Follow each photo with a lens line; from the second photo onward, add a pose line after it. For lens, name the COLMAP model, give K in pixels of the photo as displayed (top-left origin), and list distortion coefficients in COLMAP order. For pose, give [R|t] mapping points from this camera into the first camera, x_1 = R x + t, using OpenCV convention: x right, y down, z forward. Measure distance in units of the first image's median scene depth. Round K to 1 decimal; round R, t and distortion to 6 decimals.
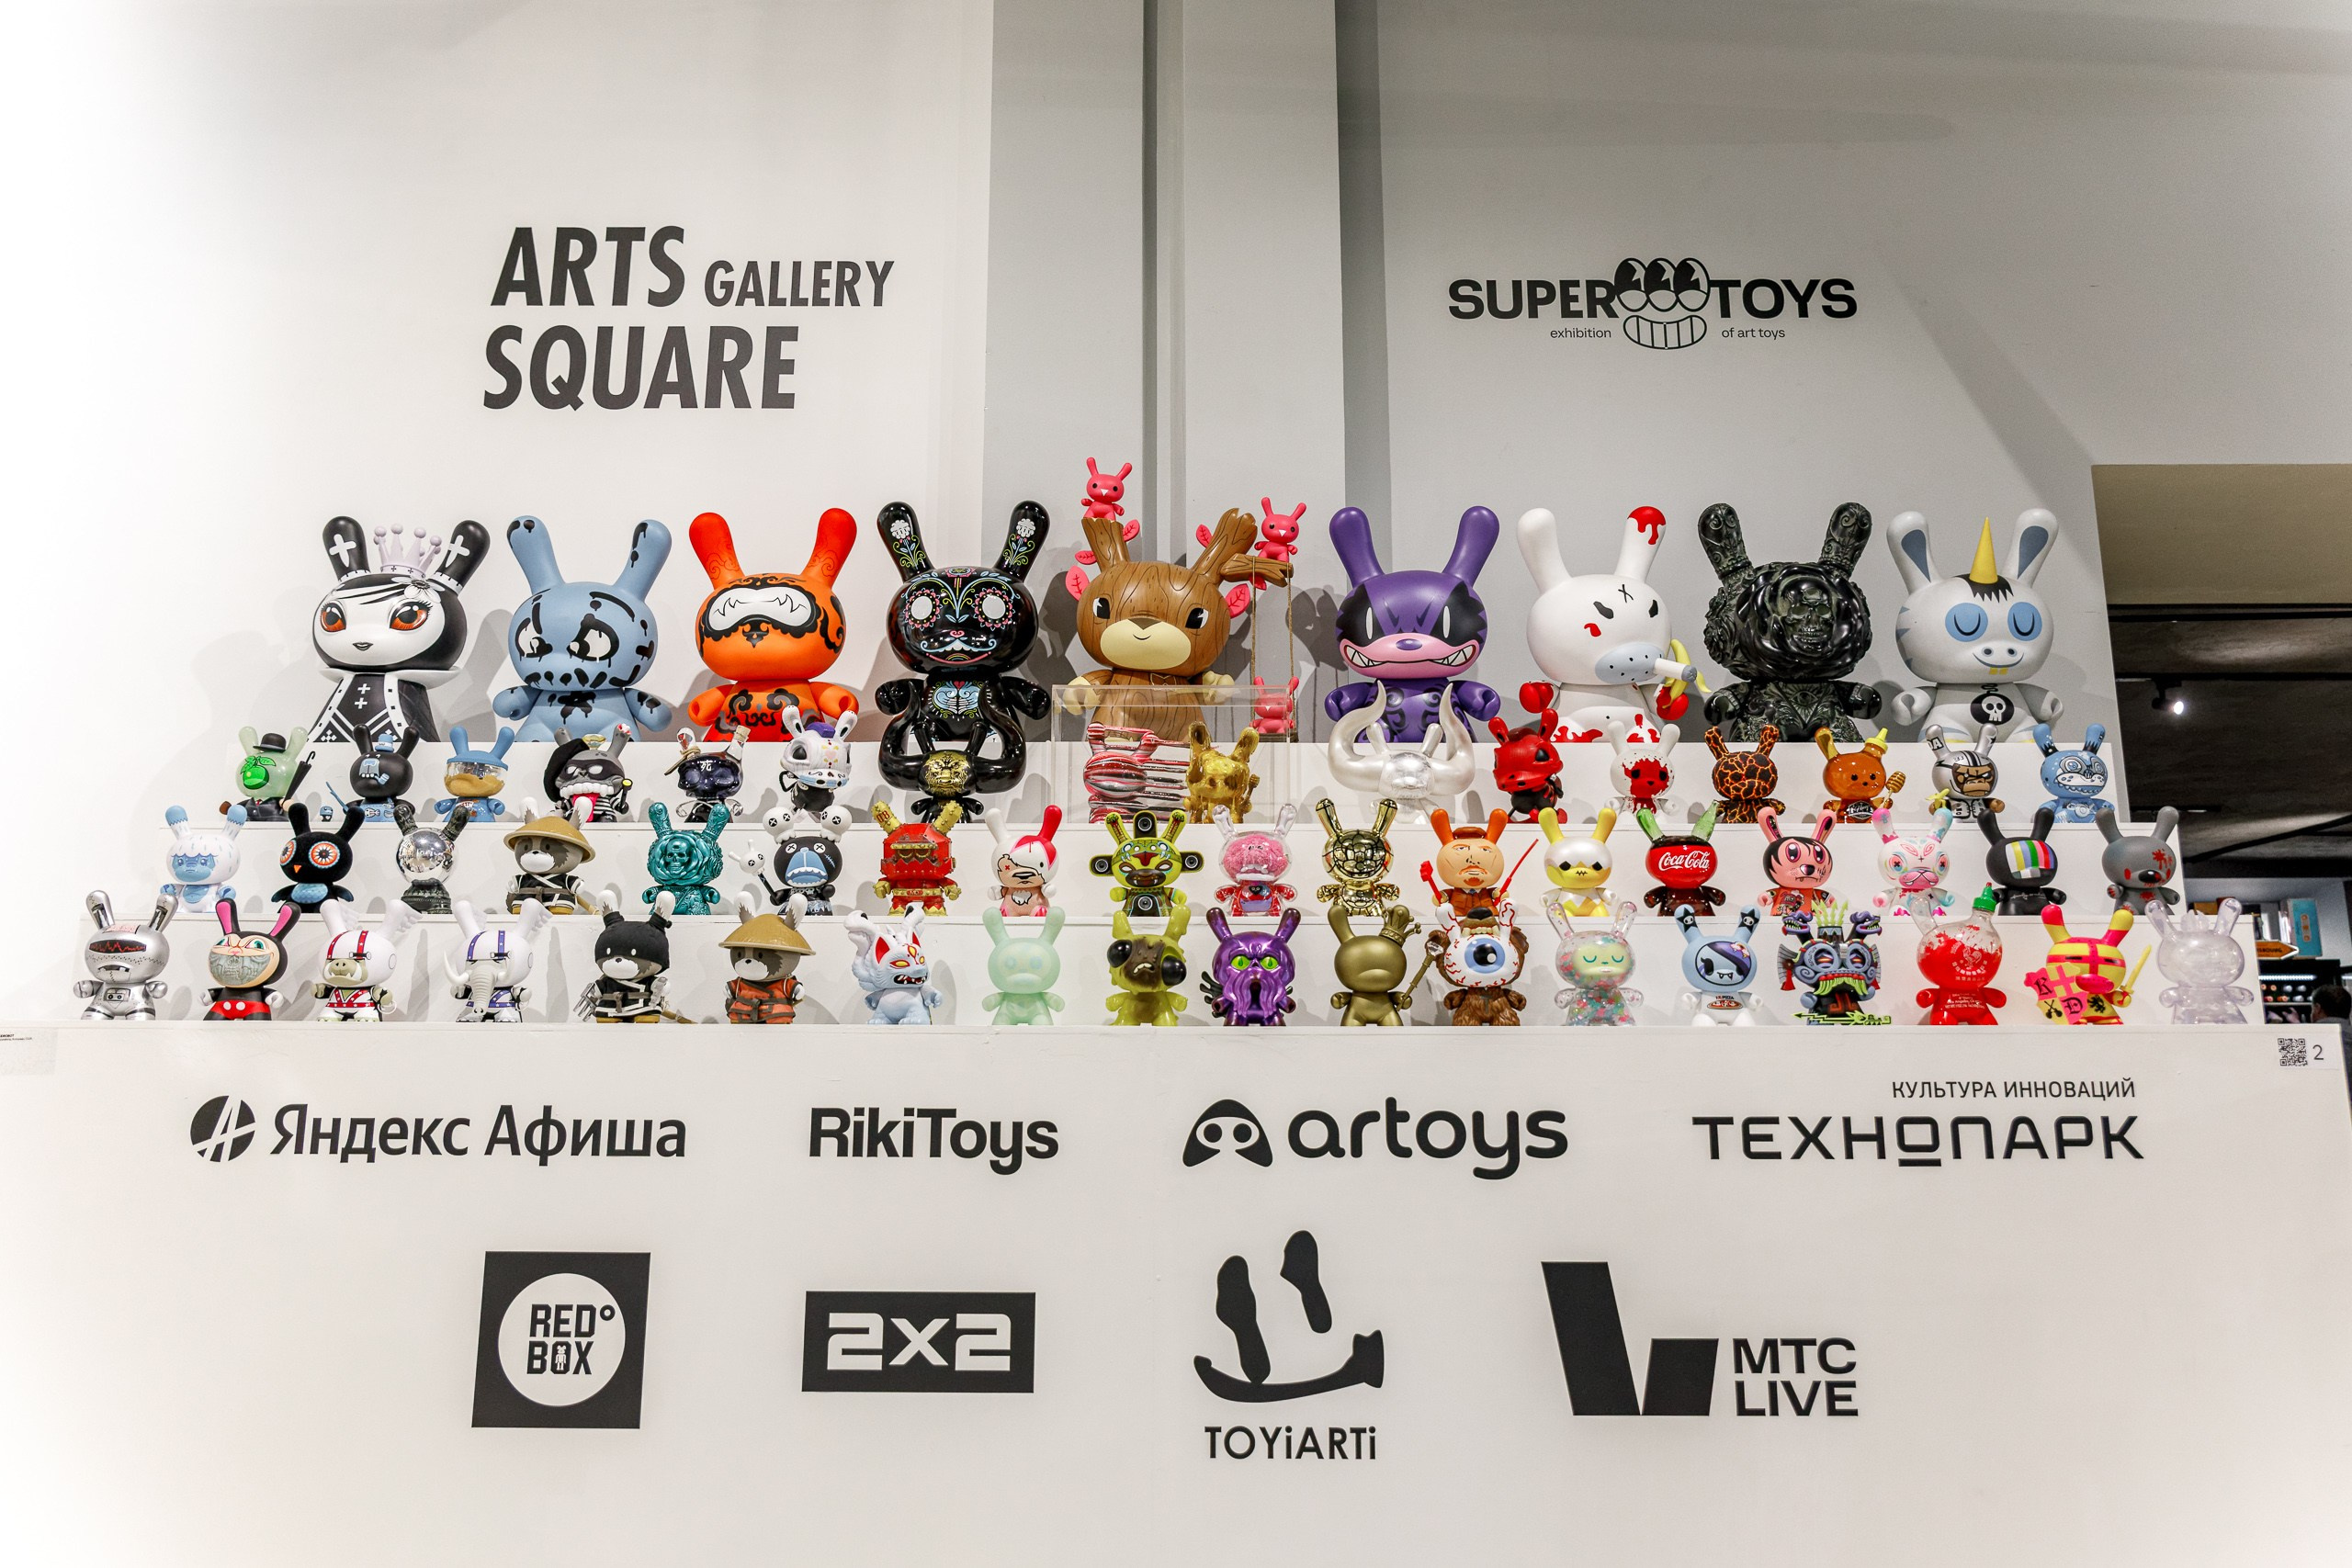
lens RADIAL K [[1756.7, 0, 1186.1], [0, 1756.7, 769.9], [0, 0, 1]] dist [-0.011891, -0.001447]
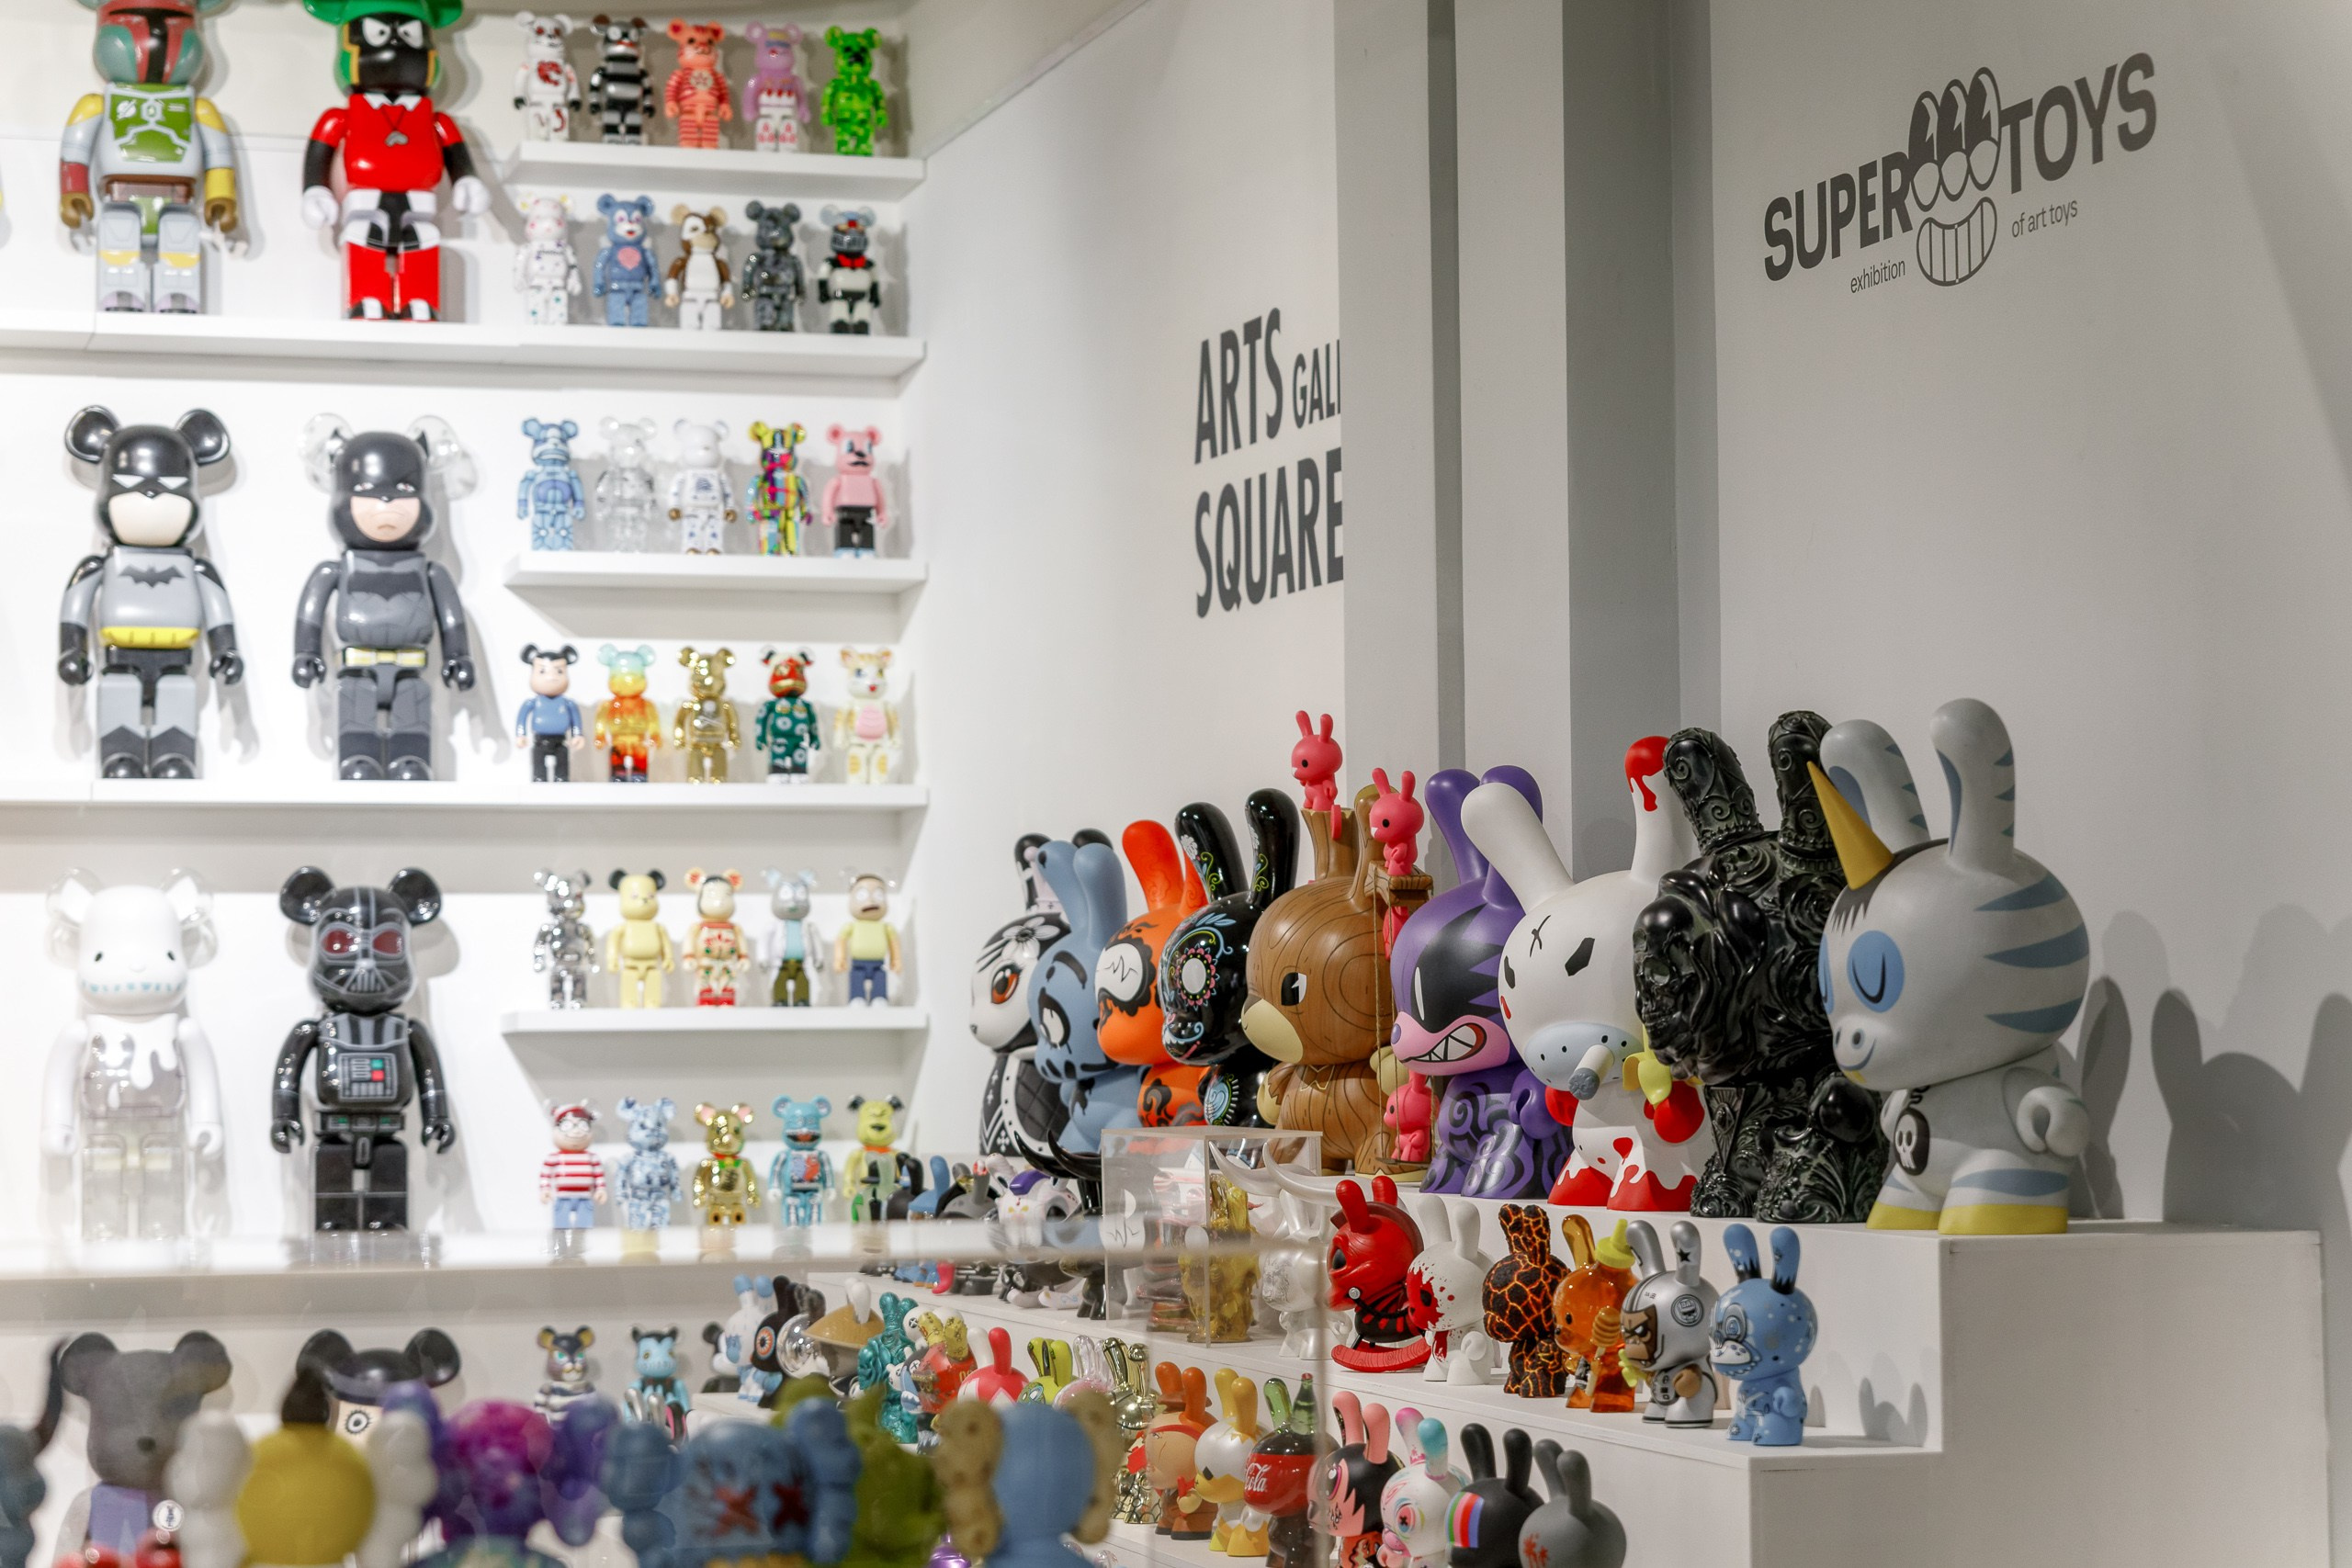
lens RADIAL K [[4577.0, 0, 1171.5], [0, 4577.0, 774.3], [0, 0, 1]] dist [-0.070691, 0.000000]
pose [[0.331687, -0.063917, -0.941222, 1.368821], [0.202448, 0.979281, 0.004841, -0.156317], [0.921411, -0.192155, 0.337755, 0.347442]]
